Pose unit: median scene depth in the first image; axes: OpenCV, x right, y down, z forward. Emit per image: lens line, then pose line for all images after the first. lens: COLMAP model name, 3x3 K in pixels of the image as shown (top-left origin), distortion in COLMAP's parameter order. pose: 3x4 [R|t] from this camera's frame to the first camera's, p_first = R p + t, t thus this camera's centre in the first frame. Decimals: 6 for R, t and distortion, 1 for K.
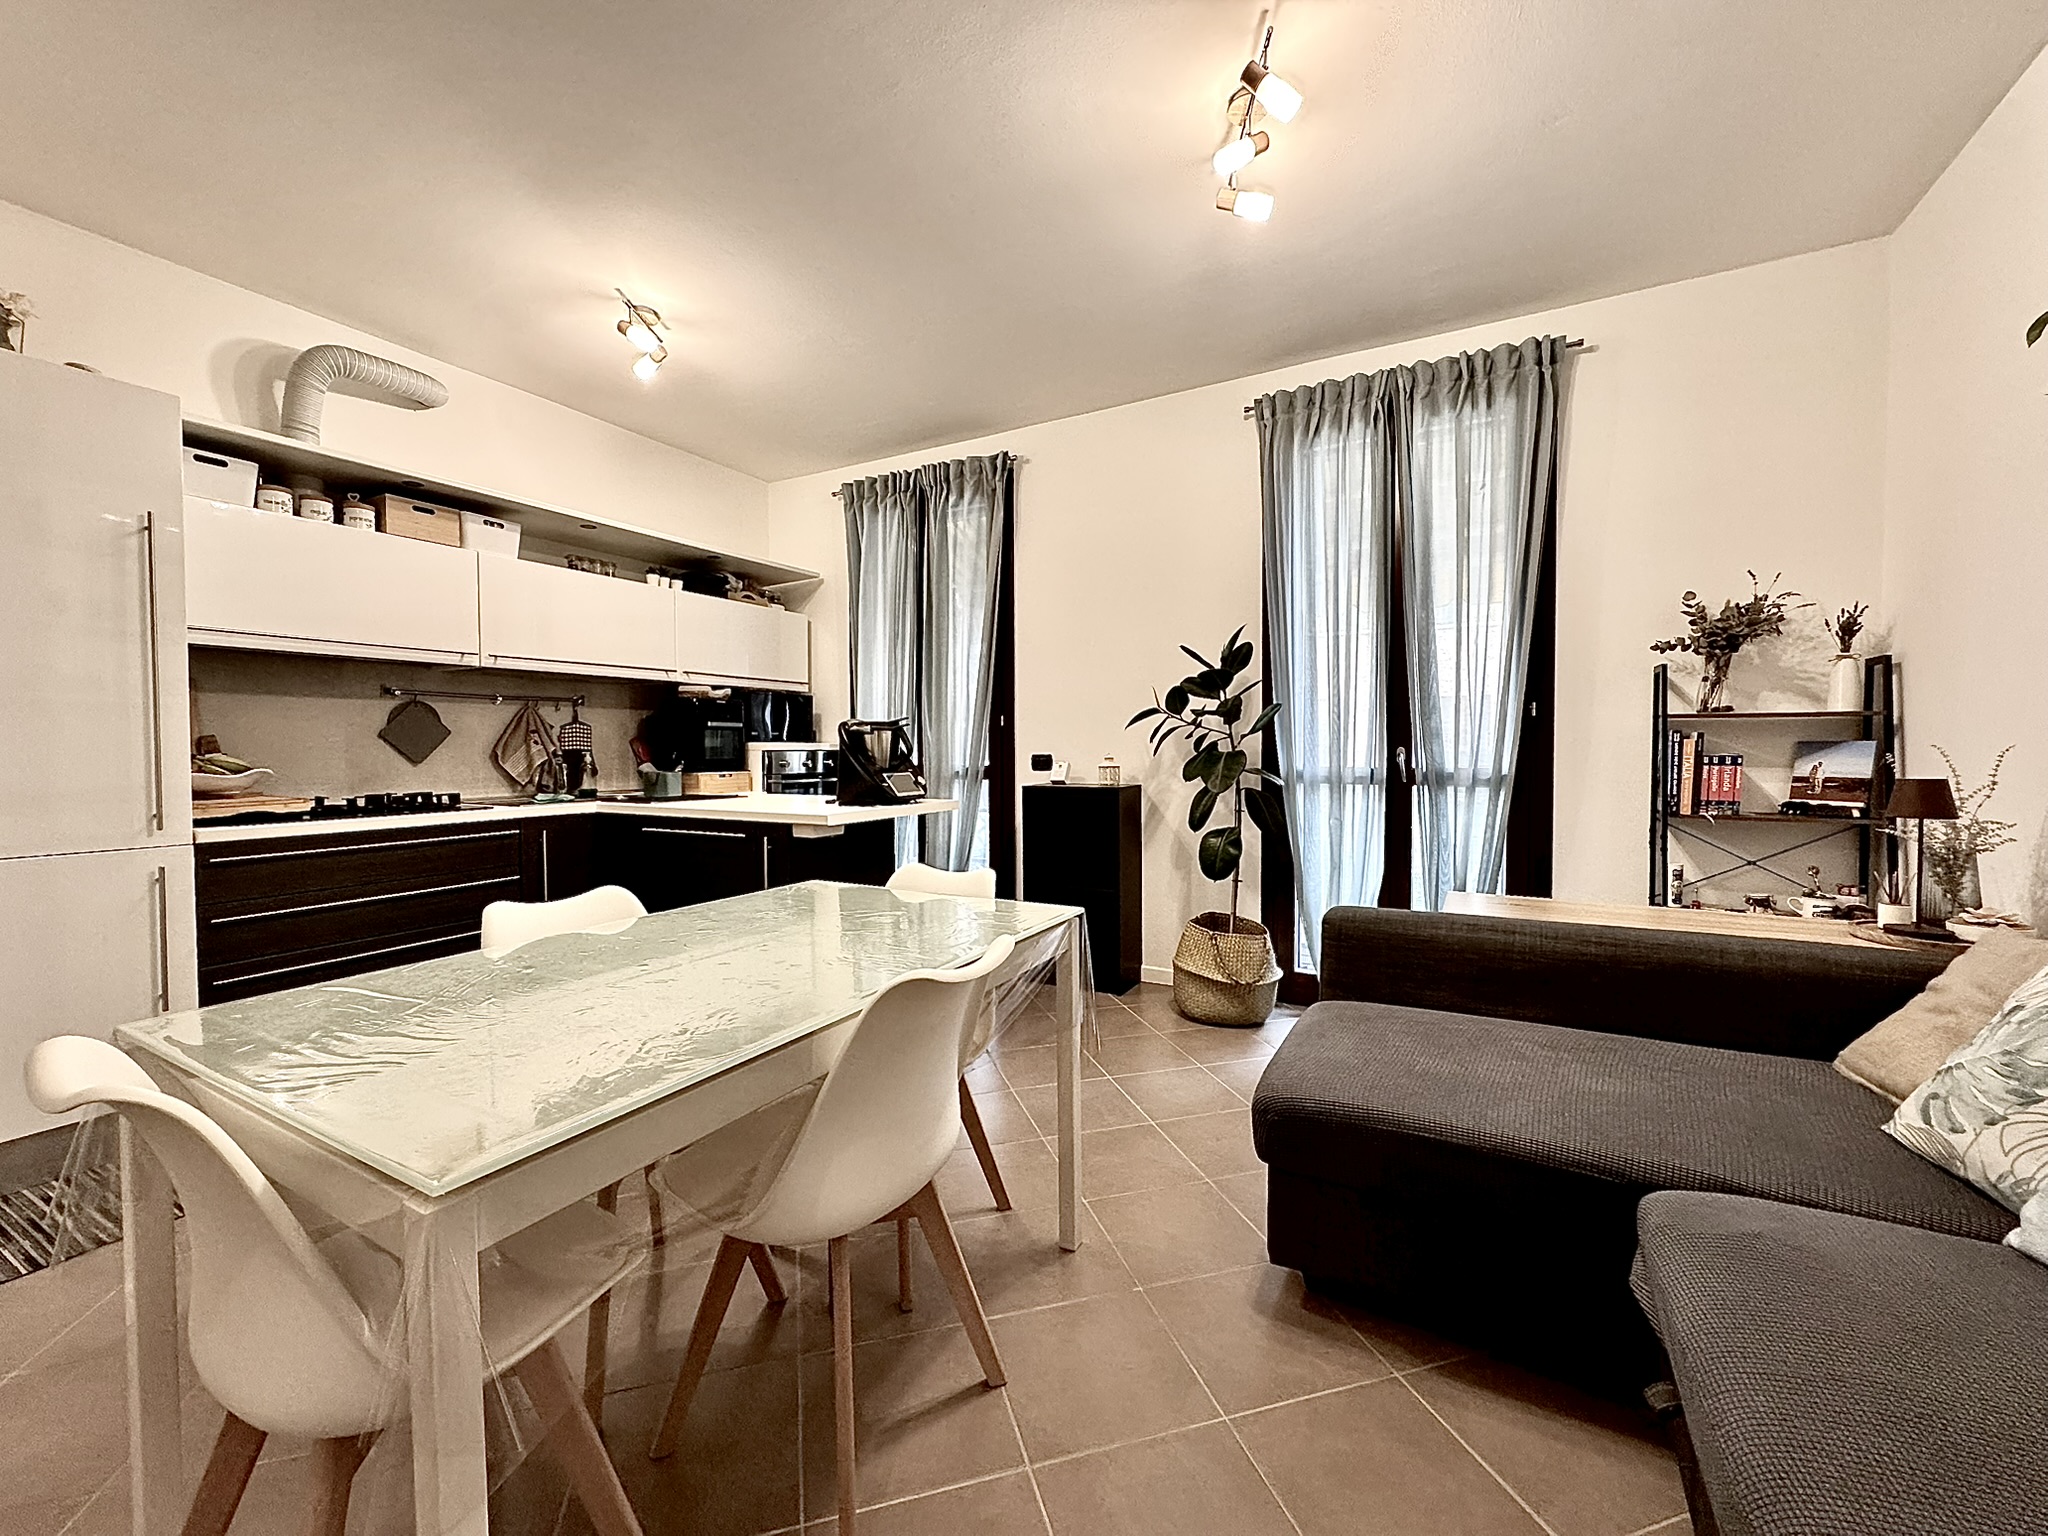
lens RADIAL K [[817.9, 0, 1020.1], [0, 817.9, 768.6], [0, 0, 1]] dist [-0.000528, -0.000033]
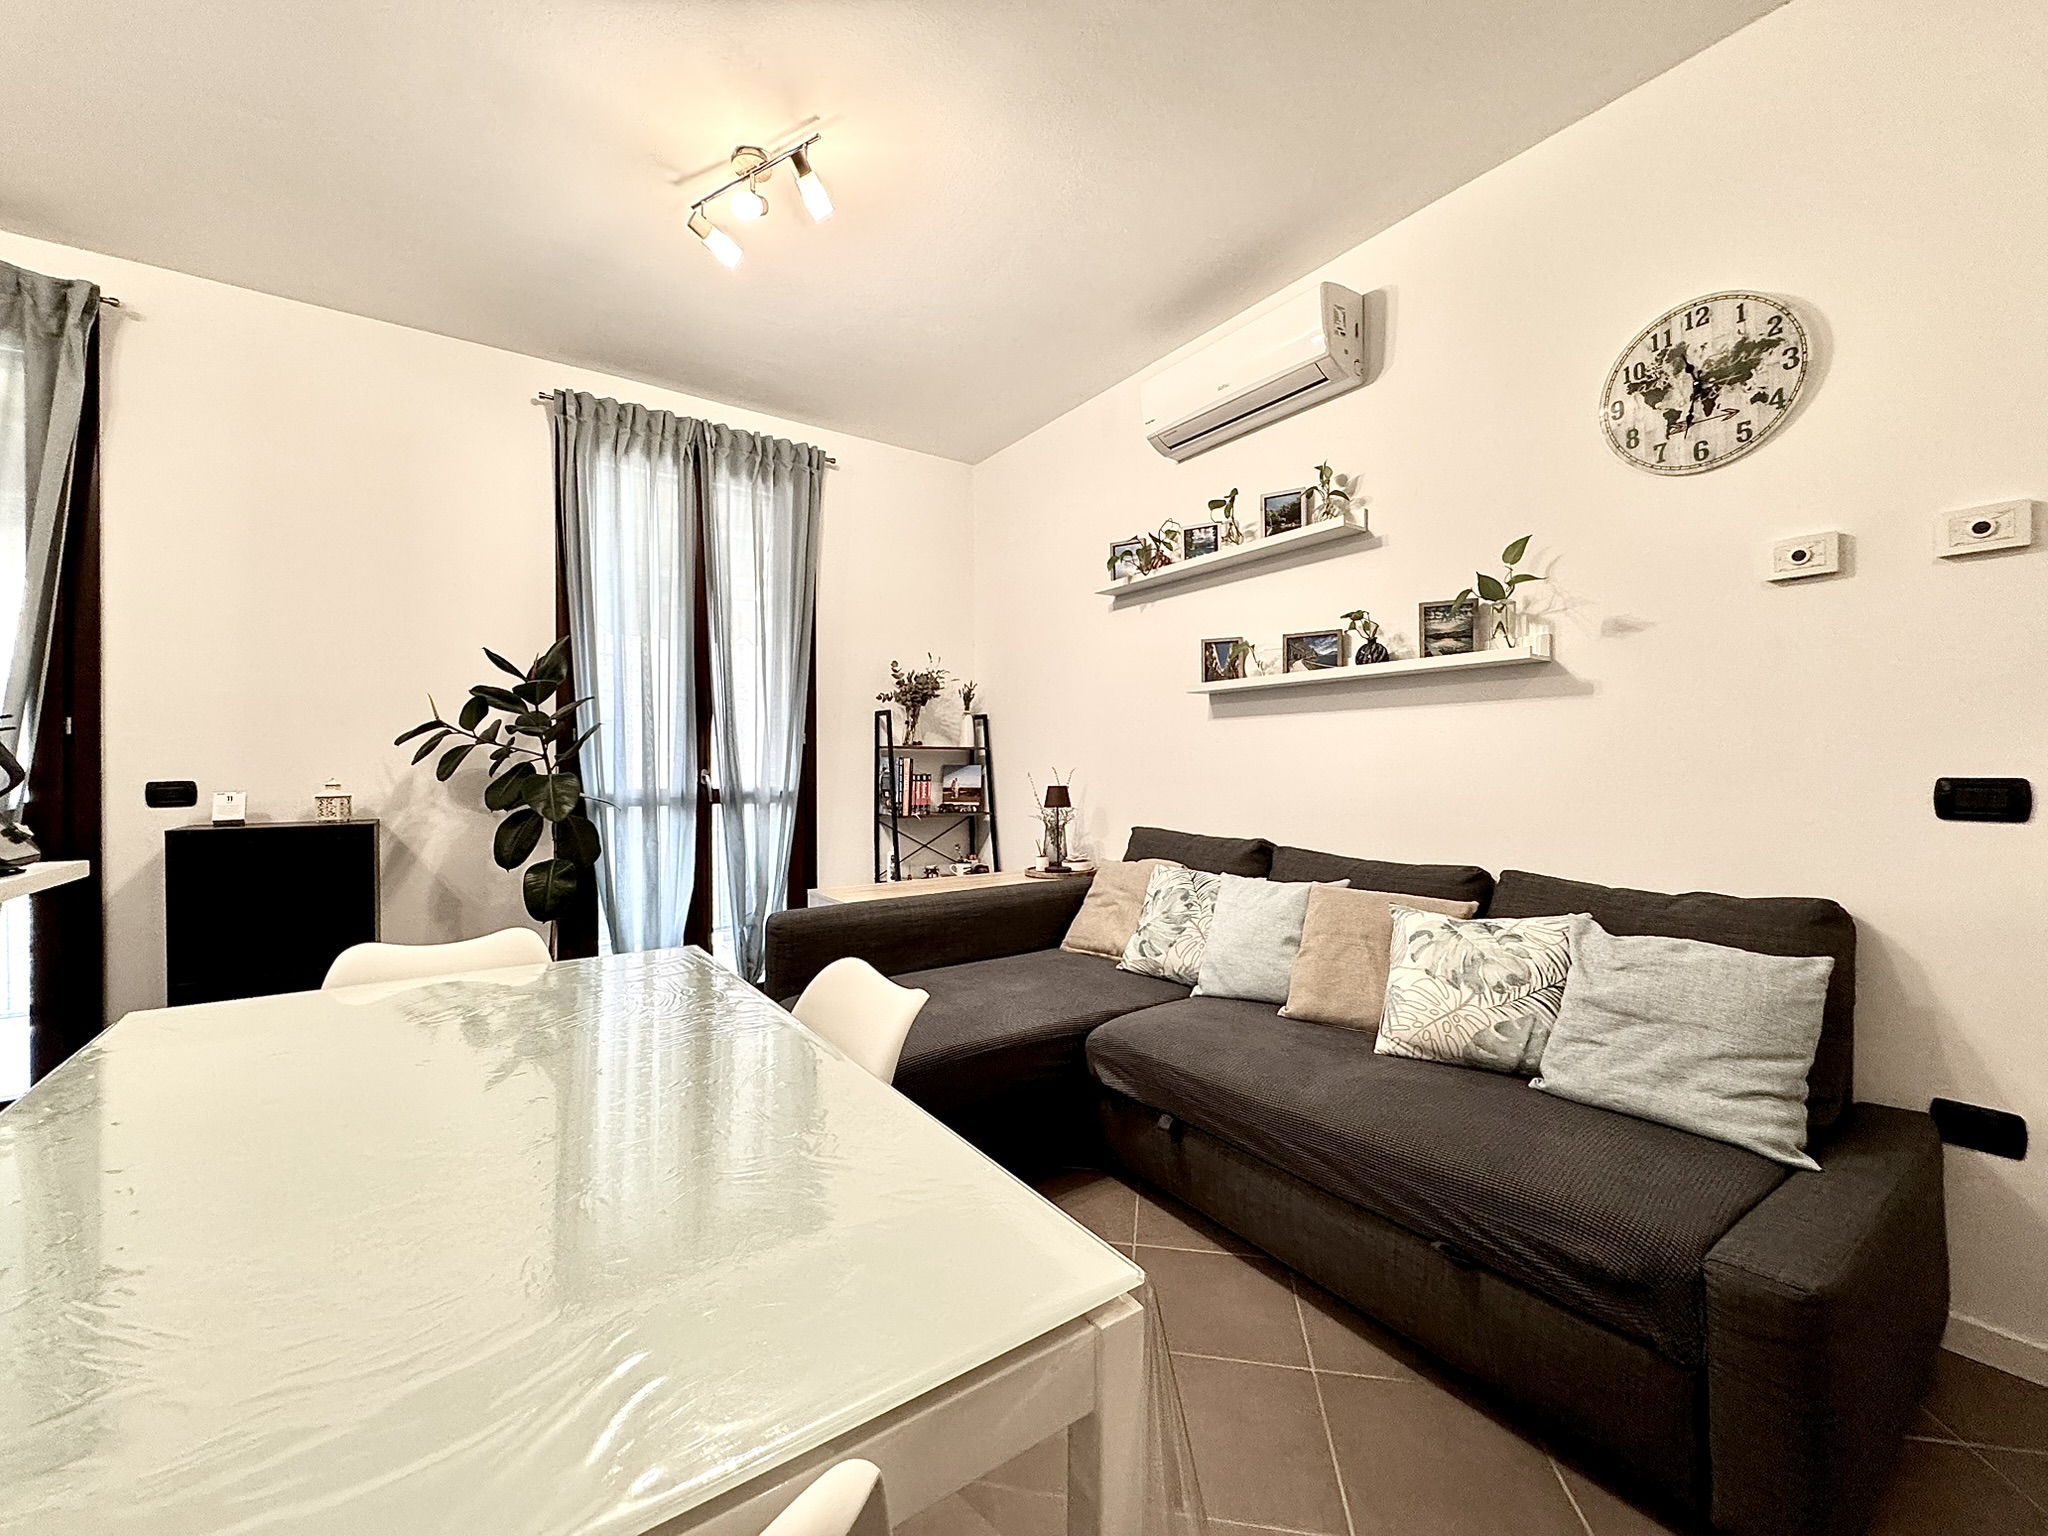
lens RADIAL K [[821.4, 0, 1022.6], [0, 821.4, 768.5], [0, 0, 1]] dist [-0.001338, -0.000525]
pose [[0.433579, 0.000417, 0.901116, -0.324643], [0.026118, 0.999574, -0.013029, -0.002230], [-0.900737, 0.029184, 0.433383, 0.150313]]
